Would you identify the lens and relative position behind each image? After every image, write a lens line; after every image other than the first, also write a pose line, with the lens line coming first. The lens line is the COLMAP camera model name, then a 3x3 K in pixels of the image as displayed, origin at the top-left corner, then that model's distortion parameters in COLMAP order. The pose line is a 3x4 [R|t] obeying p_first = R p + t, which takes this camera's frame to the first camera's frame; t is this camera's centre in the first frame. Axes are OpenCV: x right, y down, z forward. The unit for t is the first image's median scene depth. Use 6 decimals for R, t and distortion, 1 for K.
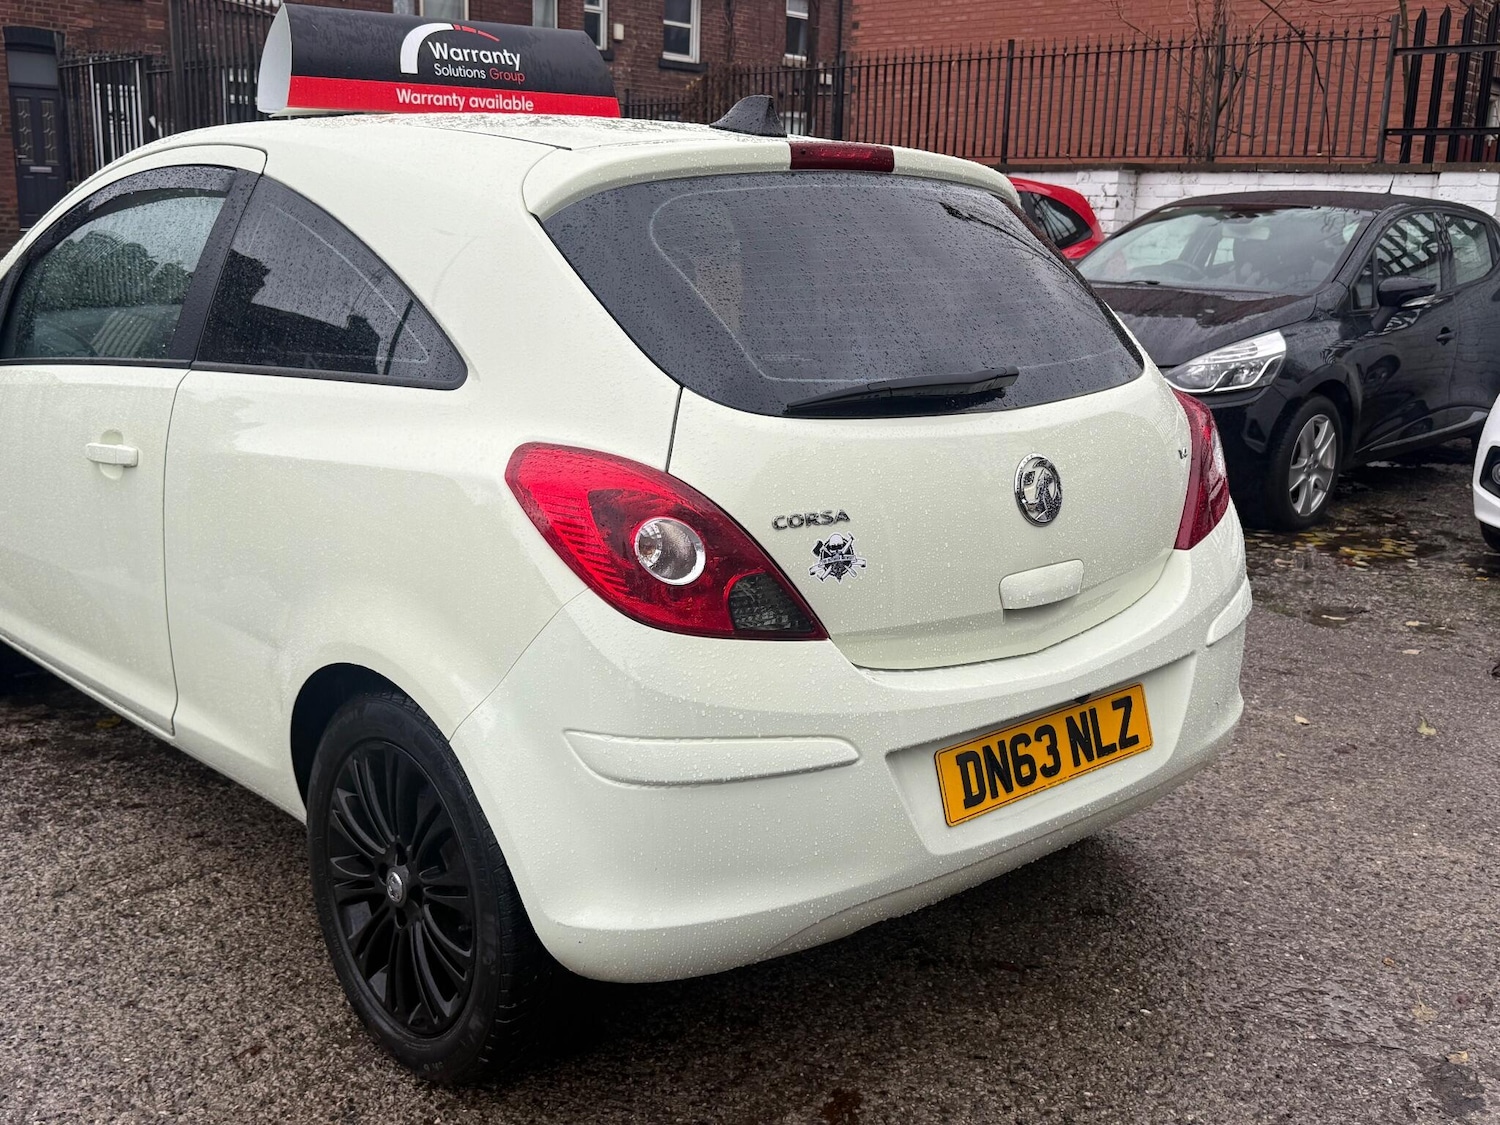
lens RADIAL K [[1484.2, 0, 750.0], [0, 1484.2, 562.5], [0, 0, 1]] dist [0.199667, -0.436698]
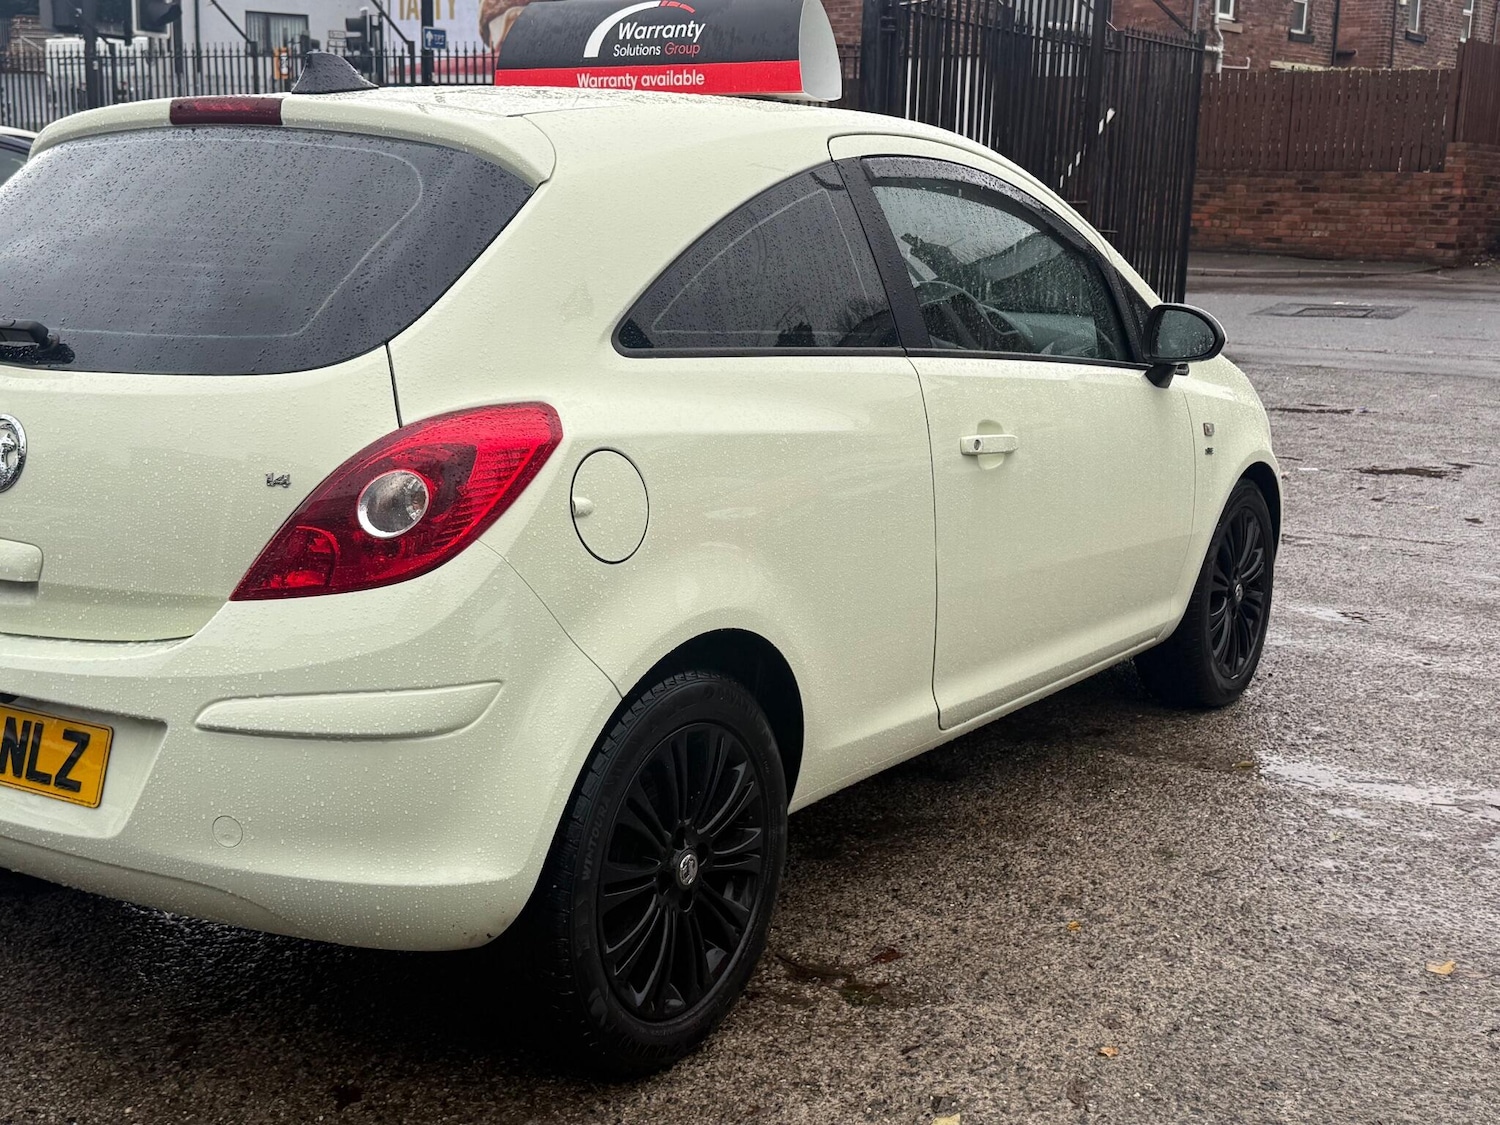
lens RADIAL K [[1915.8, 0, 765.4], [0, 1915.8, 562.6], [0, 0, 1]] dist [0.225997, -0.556259]
pose [[0.273167, 0.164200, -0.947849, 1.327788], [-0.238330, 0.966157, 0.098685, -0.193637], [0.931975, 0.198944, 0.303057, 0.976668]]
